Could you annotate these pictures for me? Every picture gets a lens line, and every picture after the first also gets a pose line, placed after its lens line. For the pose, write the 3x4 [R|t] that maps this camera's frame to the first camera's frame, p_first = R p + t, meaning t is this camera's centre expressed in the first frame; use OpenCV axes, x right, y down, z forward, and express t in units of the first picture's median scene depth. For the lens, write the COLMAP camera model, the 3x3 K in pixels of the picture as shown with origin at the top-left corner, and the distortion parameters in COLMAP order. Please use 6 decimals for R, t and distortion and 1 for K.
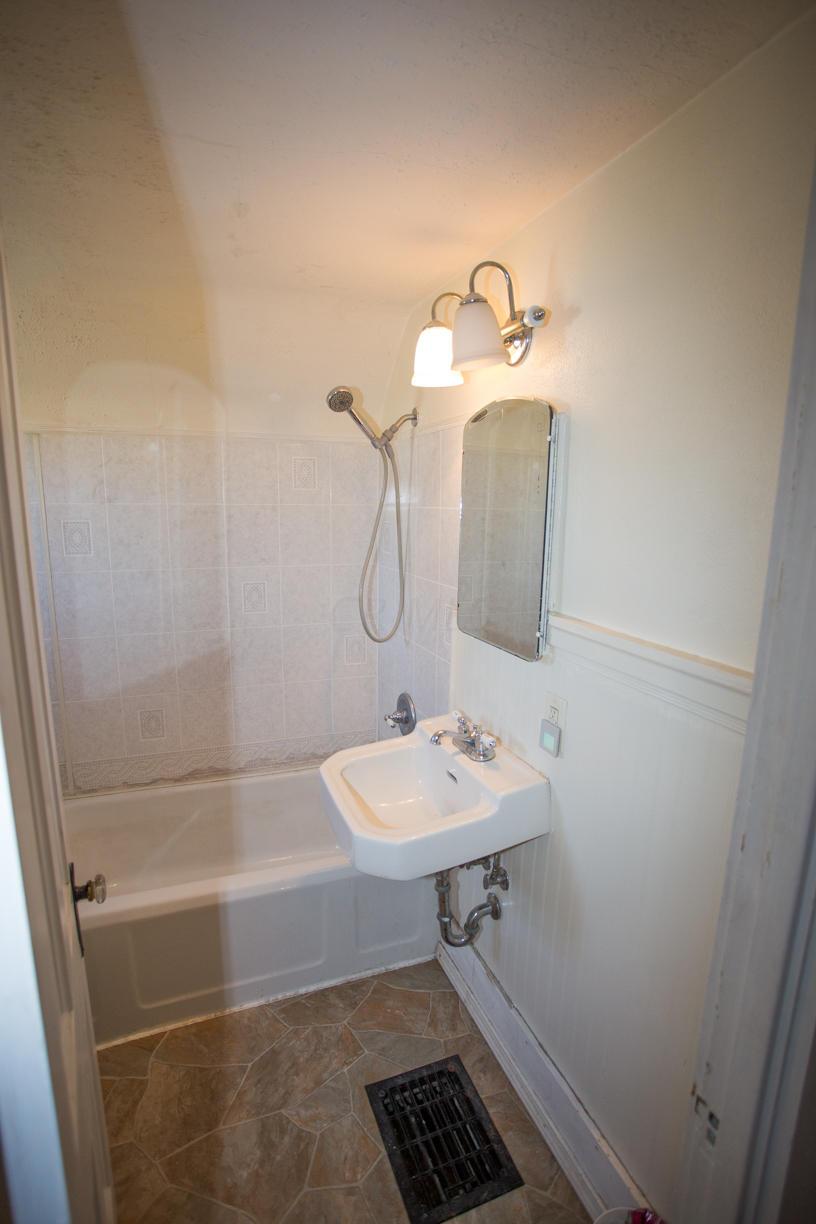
lens RADIAL K [[596.7, 0, 412.2], [0, 596.7, 617.8], [0, 0, 1]] dist [-0.069559, 0.027144]
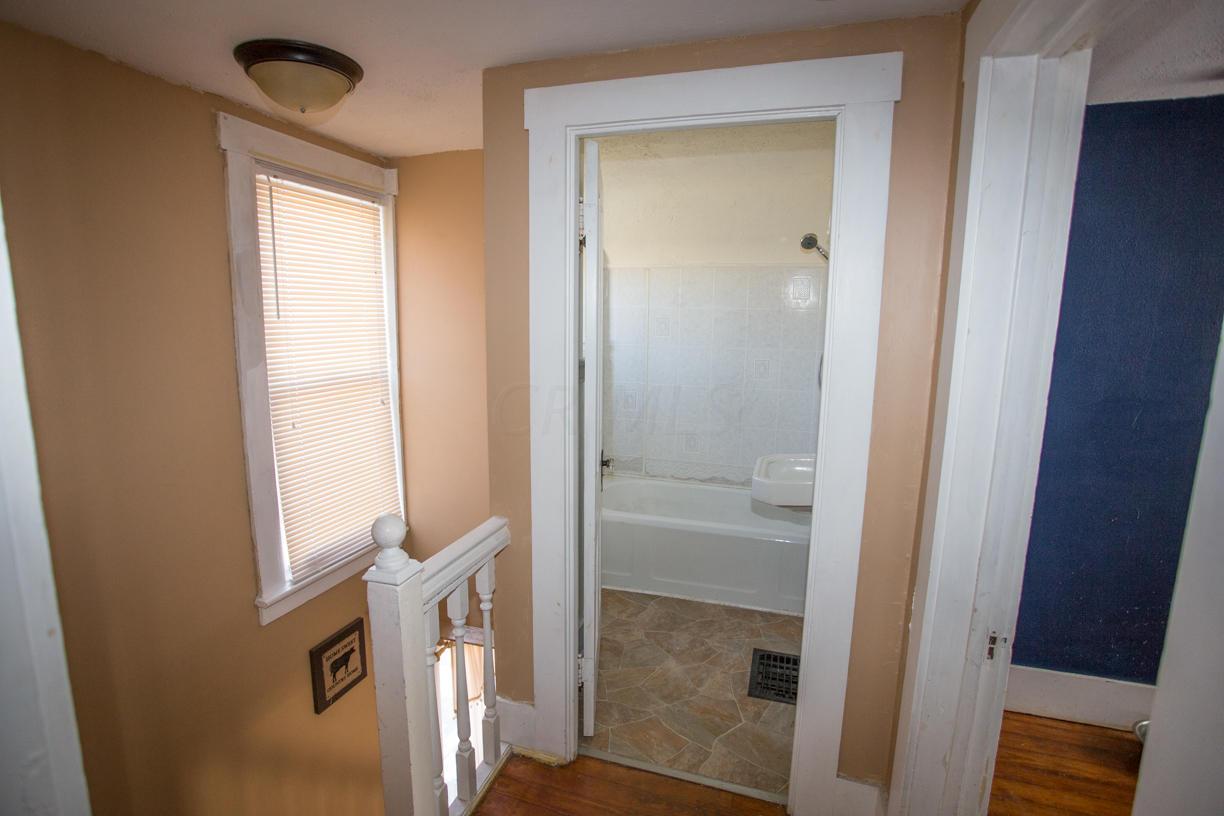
lens RADIAL K [[596.7, 0, 607.1], [0, 596.7, 410.6], [0, 0, 1]] dist [-0.069559, 0.027144]
pose [[0.776154, 0.097884, -0.622899, 0.480122], [-0.118034, 0.992969, 0.008962, 0.128746], [0.619397, 0.066567, 0.782251, -0.536409]]
